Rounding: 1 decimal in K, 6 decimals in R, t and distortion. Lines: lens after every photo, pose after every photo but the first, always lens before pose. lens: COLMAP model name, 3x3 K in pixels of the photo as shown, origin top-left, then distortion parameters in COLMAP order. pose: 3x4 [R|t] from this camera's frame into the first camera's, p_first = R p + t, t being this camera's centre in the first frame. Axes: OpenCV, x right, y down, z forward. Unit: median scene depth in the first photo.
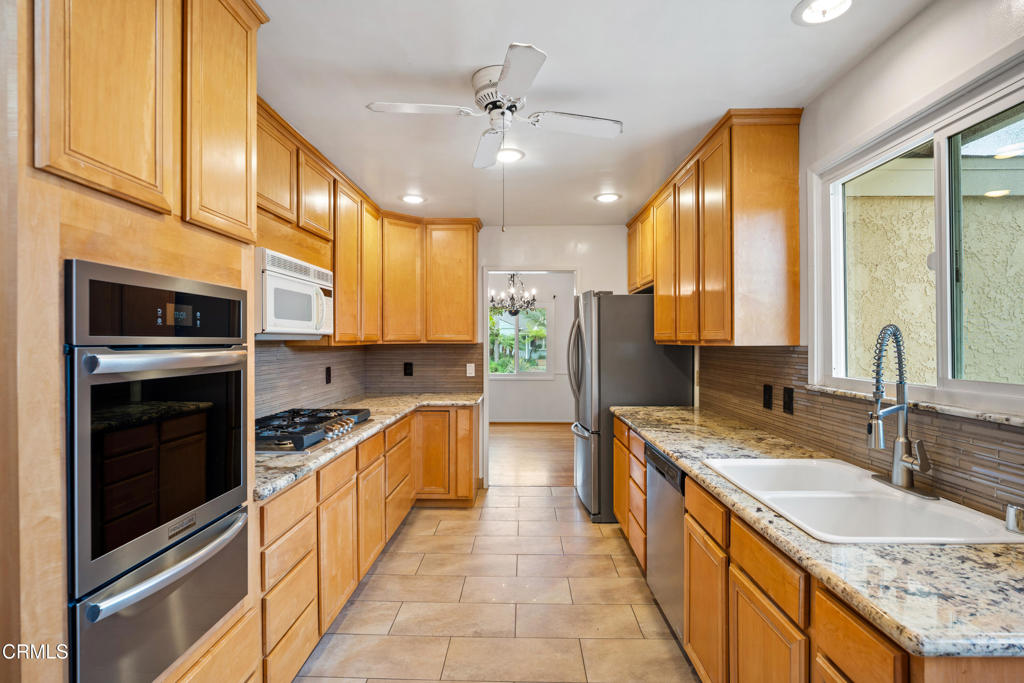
lens RADIAL K [[498.5, 0, 509.8], [0, 498.5, 343.7], [0, 0, 1]] dist [-0.009371, 0.000244]
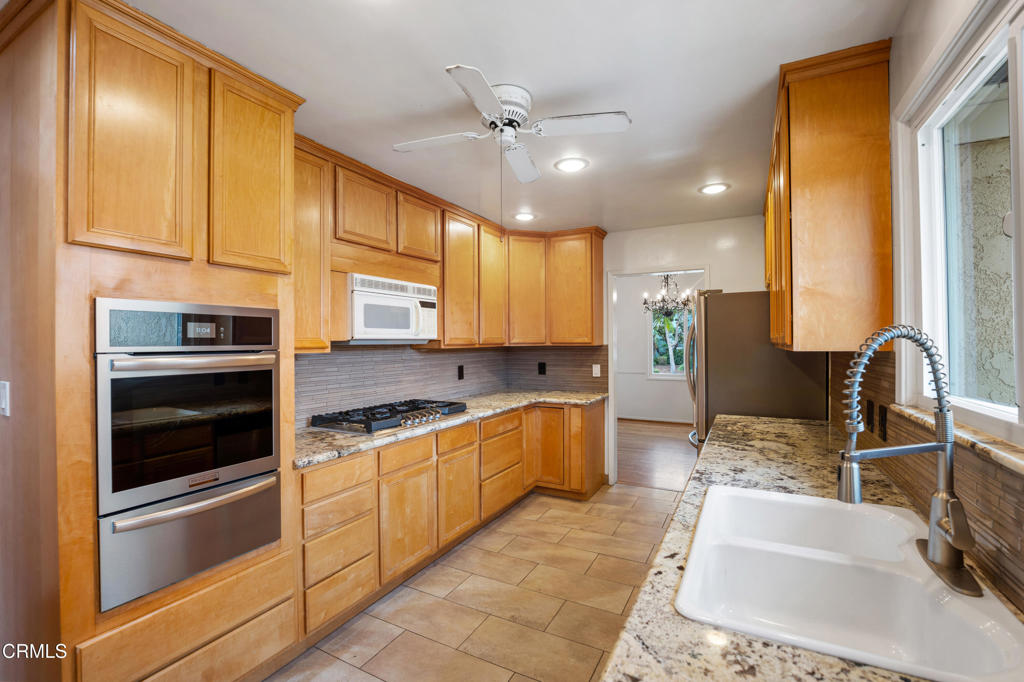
lens RADIAL K [[449.1, 0, 510.6], [0, 449.1, 343.0], [0, 0, 1]] dist [-0.020875, -0.000088]
pose [[0.893982, -0.002856, -0.448093, 0.290202], [0.002546, 0.999996, -0.001293, -0.007486], [0.448095, 0.000015, 0.893986, 0.110269]]
